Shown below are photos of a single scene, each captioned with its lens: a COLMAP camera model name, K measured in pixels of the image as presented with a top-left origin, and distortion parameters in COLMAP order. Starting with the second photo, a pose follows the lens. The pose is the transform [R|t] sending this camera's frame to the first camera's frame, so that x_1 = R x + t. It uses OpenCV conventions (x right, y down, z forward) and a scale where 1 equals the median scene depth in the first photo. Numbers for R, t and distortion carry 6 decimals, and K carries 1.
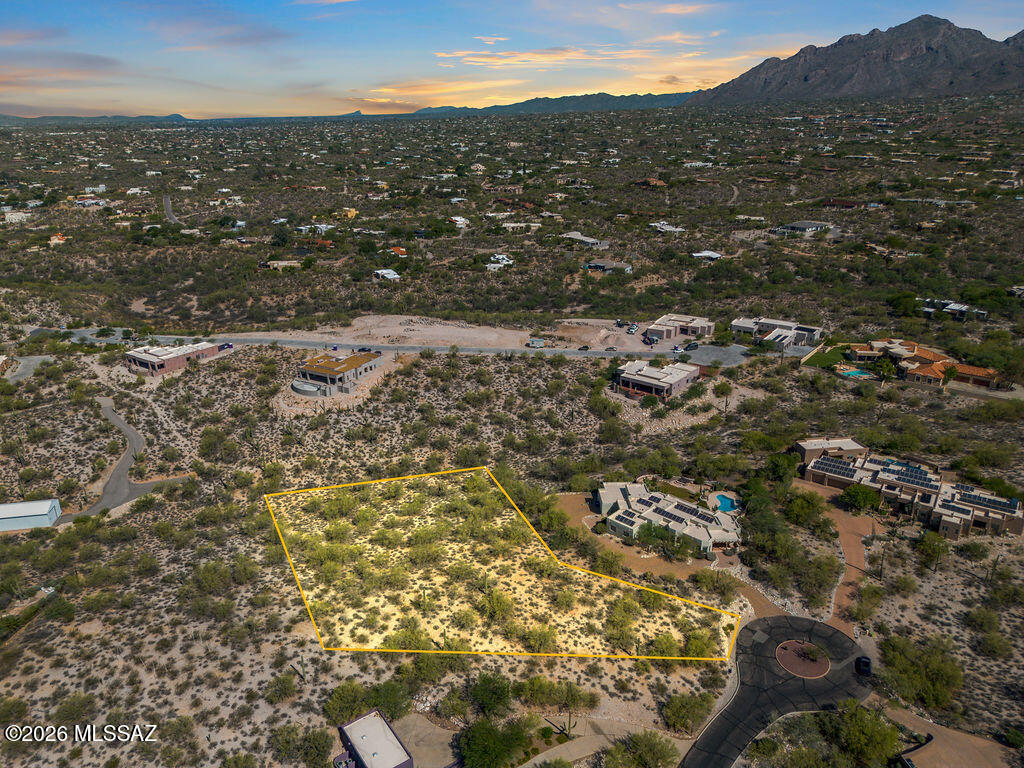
lens RADIAL K [[722.1, 0, 510.5], [0, 722.1, 384.4], [0, 0, 1]] dist [0.066937, -0.064861]
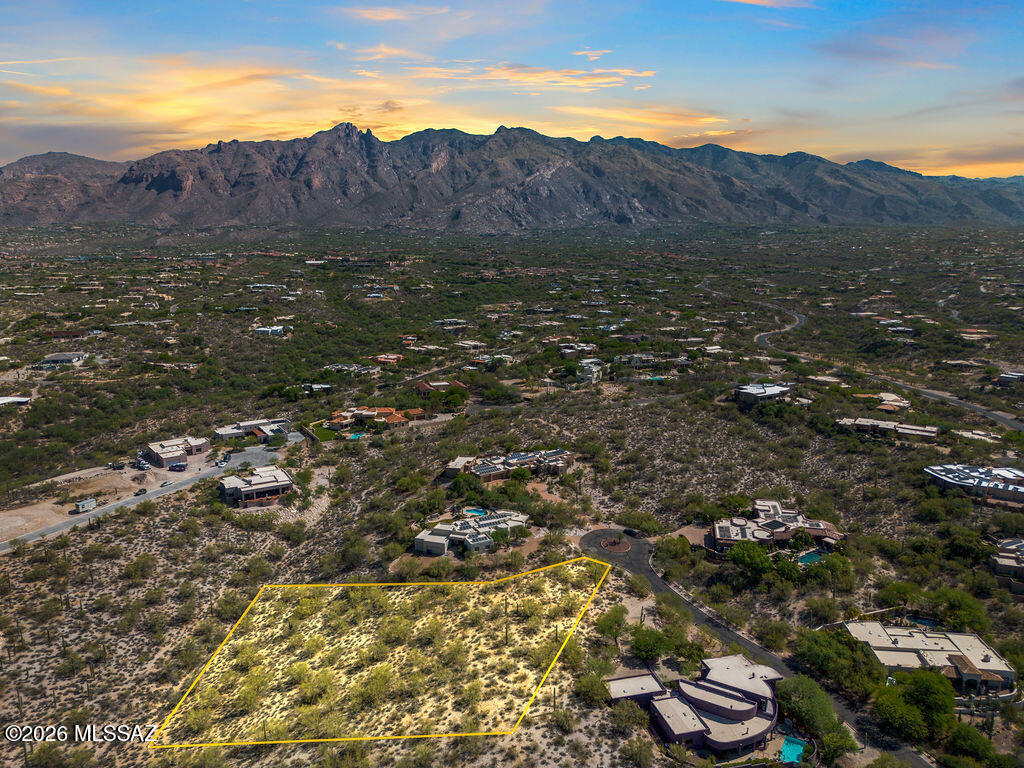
lens RADIAL K [[722.1, 0, 510.5], [0, 722.1, 384.4], [0, 0, 1]] dist [0.066937, -0.064861]
pose [[0.359278, -0.179138, 0.915876, -1.170072], [0.333394, 0.941278, 0.053323, -0.154843], [-0.871647, 0.286190, 0.397904, 0.415168]]
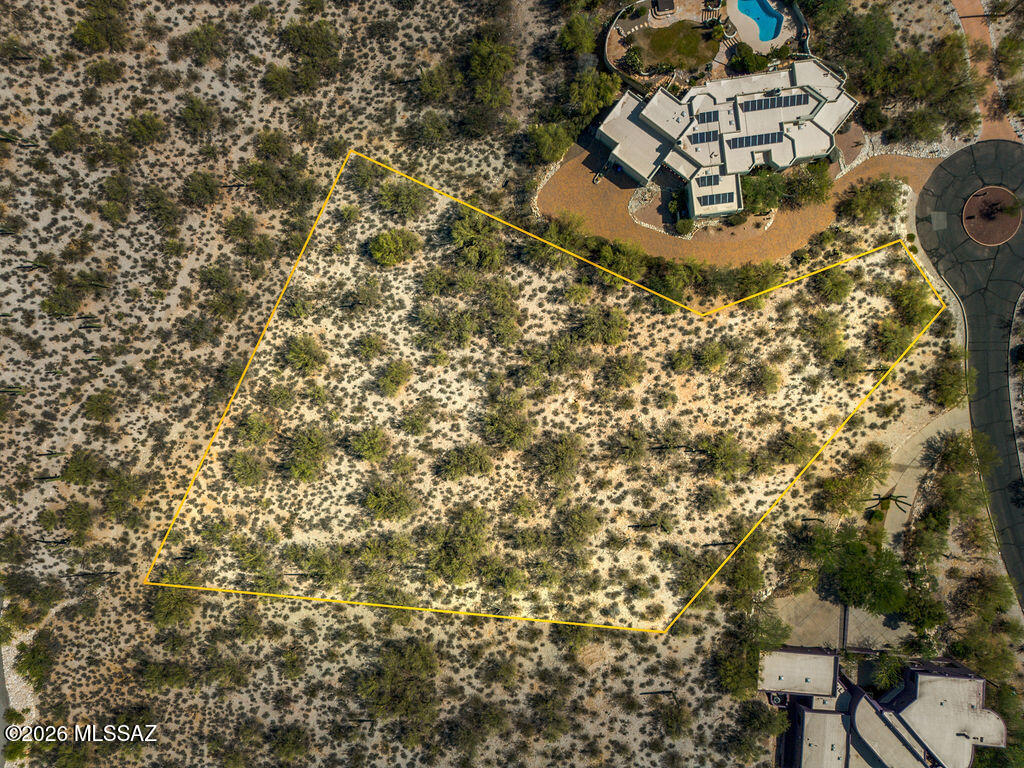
lens RADIAL K [[722.1, 0, 510.5], [0, 722.1, 384.4], [0, 0, 1]] dist [0.066937, -0.064861]
pose [[0.634400, -0.773005, 0.000853, -0.107408], [0.284787, 0.234749, 0.929403, -0.522422], [-0.718633, -0.589370, 0.369067, 0.949943]]
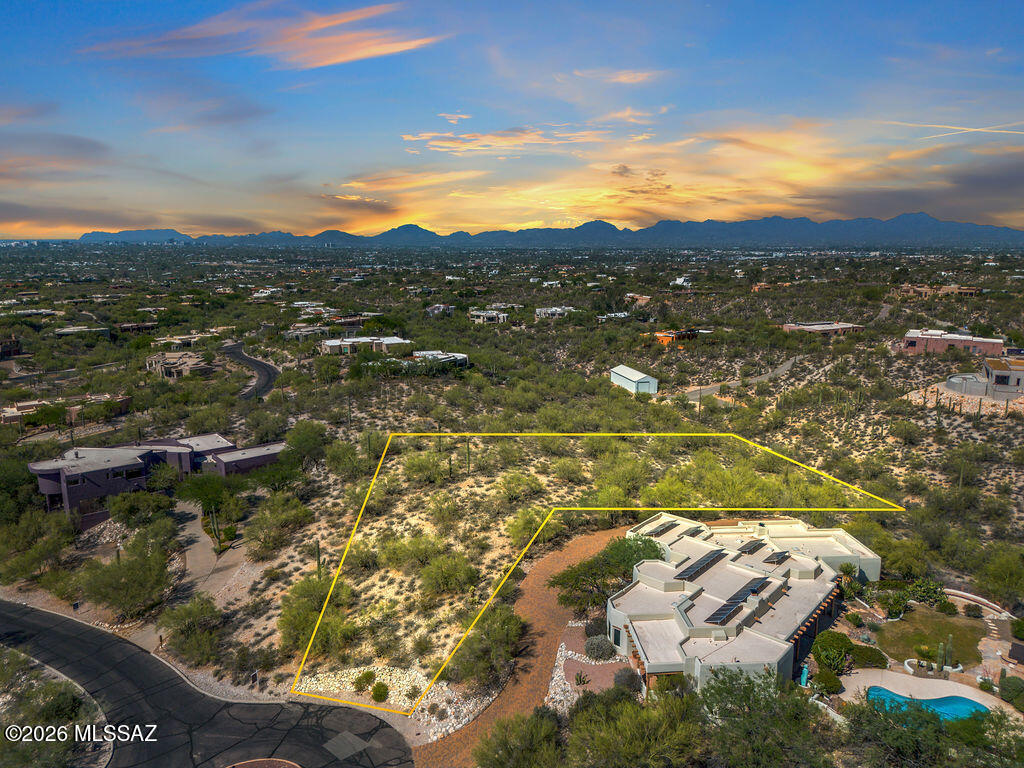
lens RADIAL K [[722.1, 0, 510.5], [0, 722.1, 384.4], [0, 0, 1]] dist [0.066937, -0.064861]
pose [[0.047674, 0.208737, -0.976809, 0.703041], [-0.354611, 0.917757, 0.178811, 0.066419], [0.933798, 0.337863, 0.117774, 0.988082]]
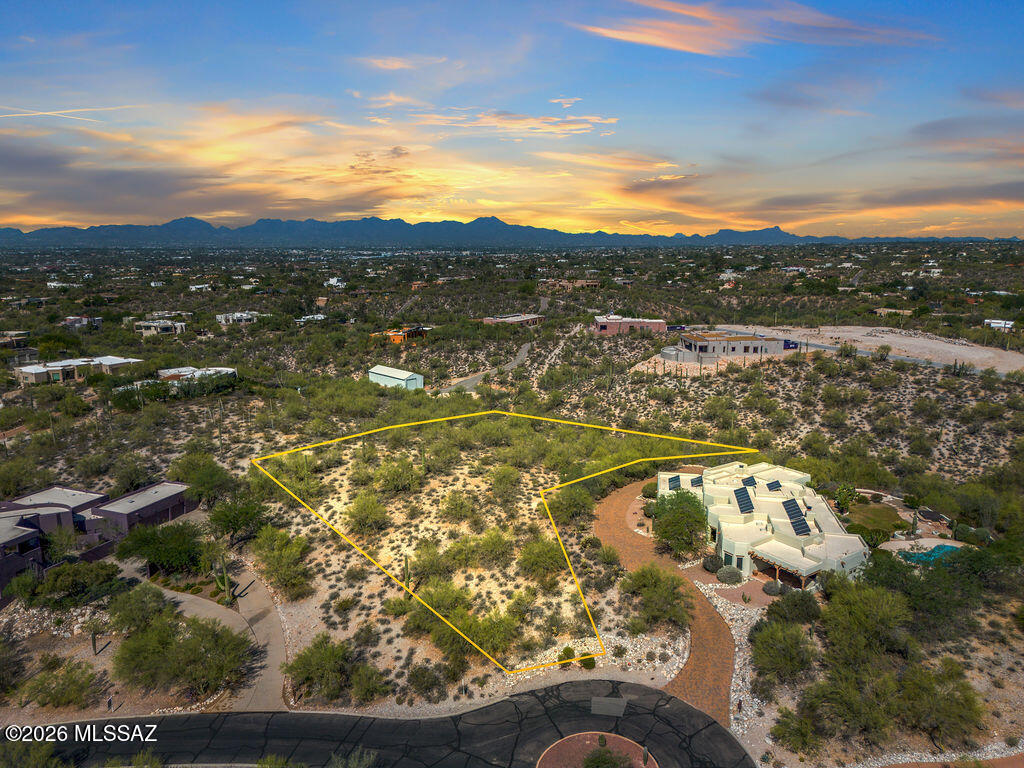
lens RADIAL K [[722.1, 0, 510.5], [0, 722.1, 384.4], [0, 0, 1]] dist [0.066937, -0.064861]
pose [[0.541677, 0.177447, -0.821644, 0.647303], [-0.301843, 0.953333, 0.006894, 0.179023], [0.784523, 0.244273, 0.569960, 0.668324]]
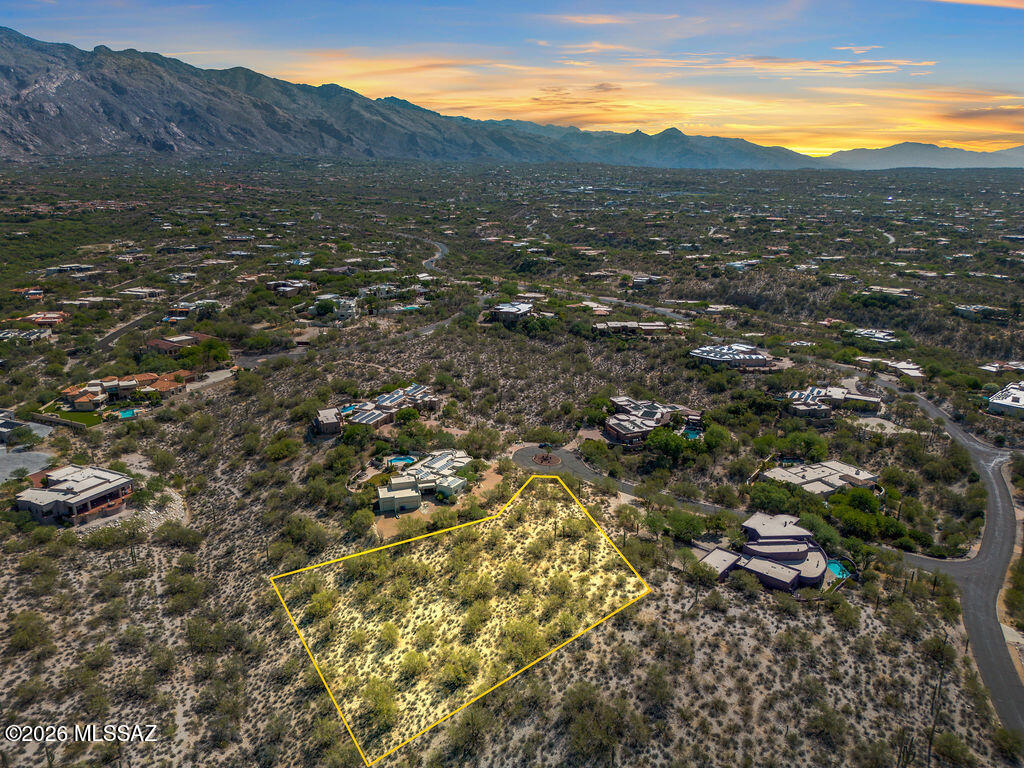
lens RADIAL K [[722.1, 0, 510.5], [0, 722.1, 384.4], [0, 0, 1]] dist [0.066937, -0.064861]
pose [[-0.227187, -0.268806, 0.936018, -1.167407], [0.346823, 0.875799, 0.335692, -0.406015], [-0.910000, 0.400898, -0.105742, 1.168093]]
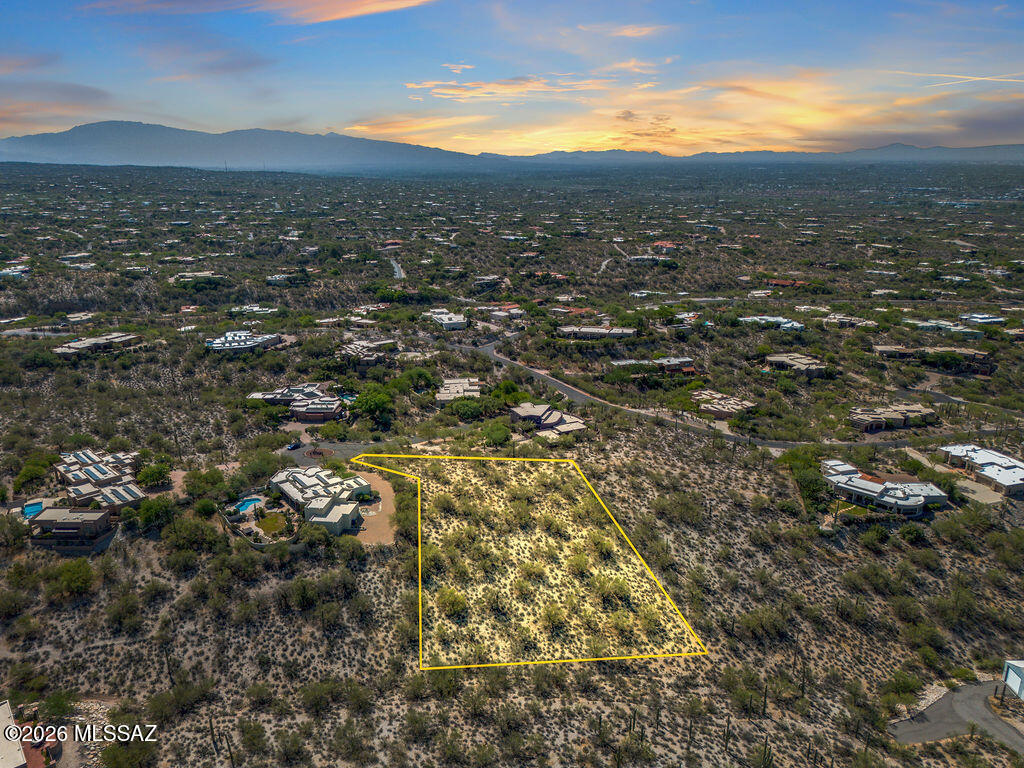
lens RADIAL K [[722.1, 0, 510.5], [0, 722.1, 384.4], [0, 0, 1]] dist [0.066937, -0.064861]
pose [[-0.985585, -0.037906, 0.164878, -0.348634], [0.071172, 0.791237, 0.607353, -0.797281], [-0.153480, 0.610333, -0.777134, 2.168417]]
